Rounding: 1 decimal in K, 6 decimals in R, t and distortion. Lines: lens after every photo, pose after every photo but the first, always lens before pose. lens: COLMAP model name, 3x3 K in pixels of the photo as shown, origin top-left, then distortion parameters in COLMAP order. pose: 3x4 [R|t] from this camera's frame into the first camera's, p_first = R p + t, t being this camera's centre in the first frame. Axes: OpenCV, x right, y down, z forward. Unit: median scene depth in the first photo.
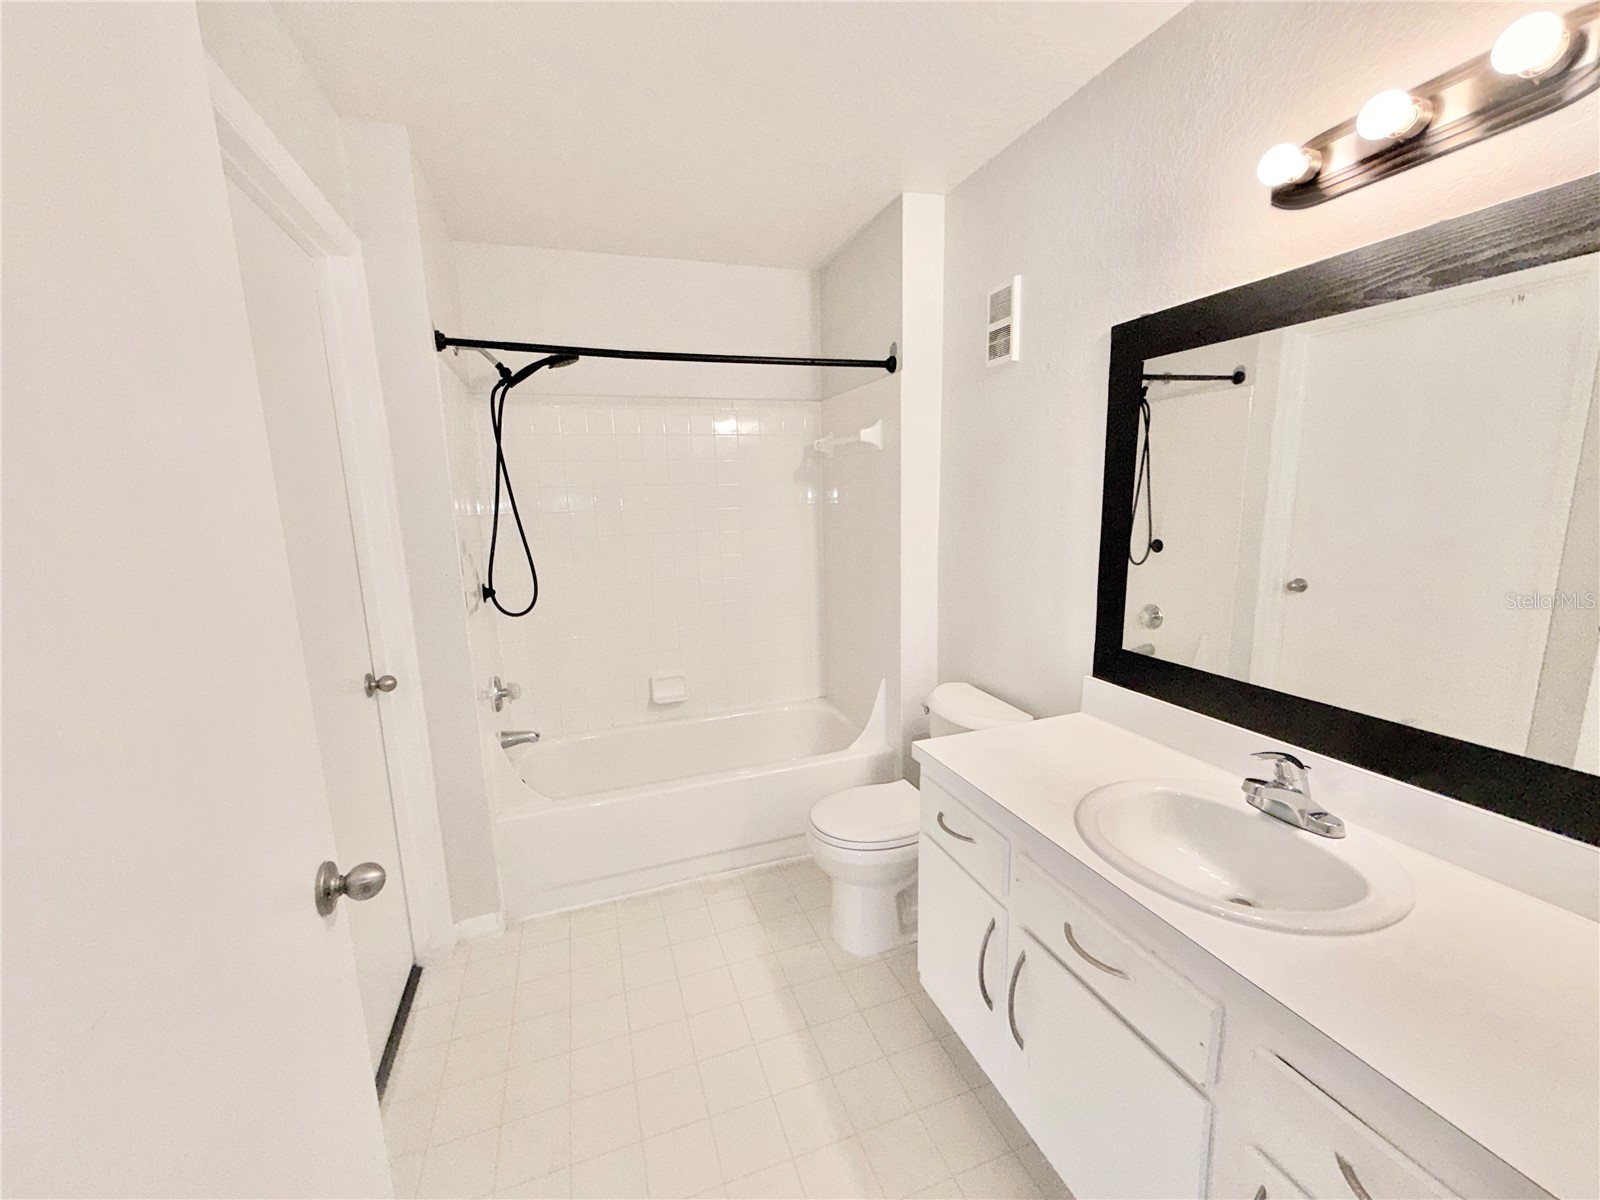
lens RADIAL K [[636.4, 0, 797.5], [0, 636.4, 599.6], [0, 0, 1]] dist [0.003276, -0.000438]
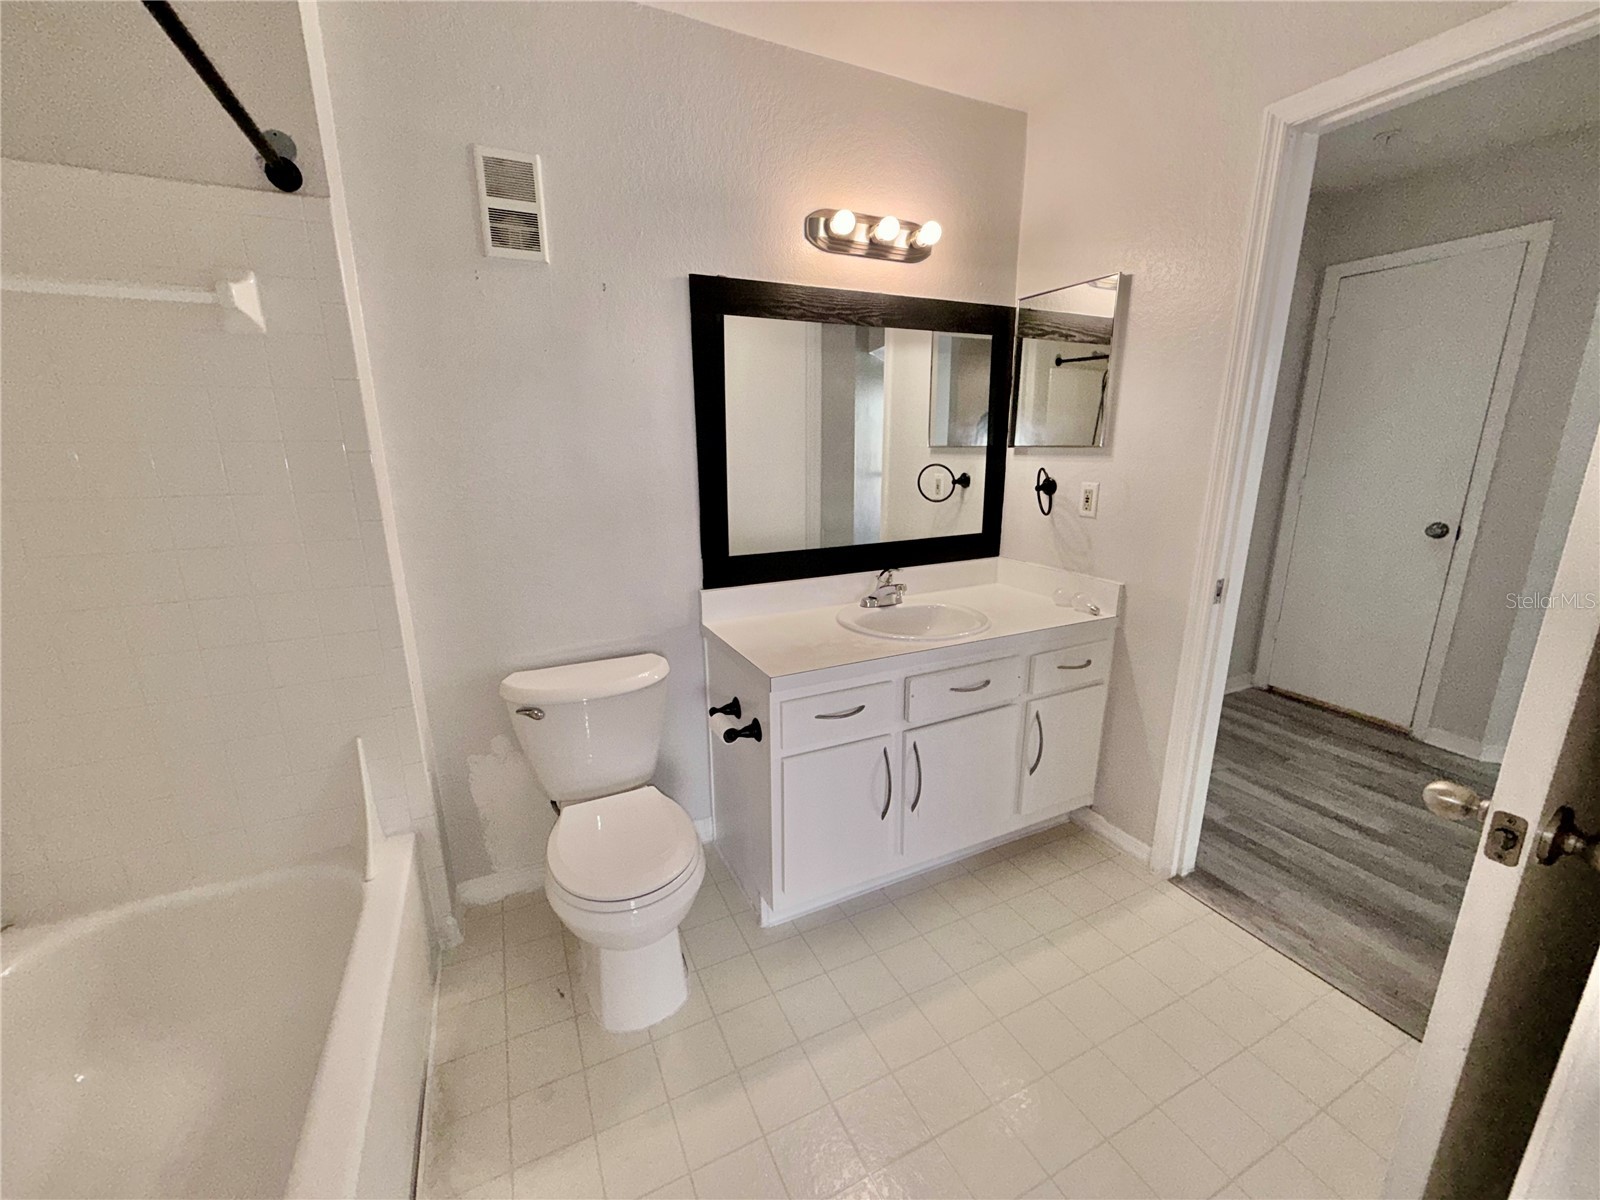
lens RADIAL K [[636.4, 0, 798.2], [0, 636.4, 601.7], [0, 0, 1]] dist [0.003276, -0.000438]
pose [[-0.107823, -0.211313, 0.971453, -0.605817], [0.181437, 0.956557, 0.228211, -0.080562], [-0.977474, 0.200864, -0.064799, 0.824069]]
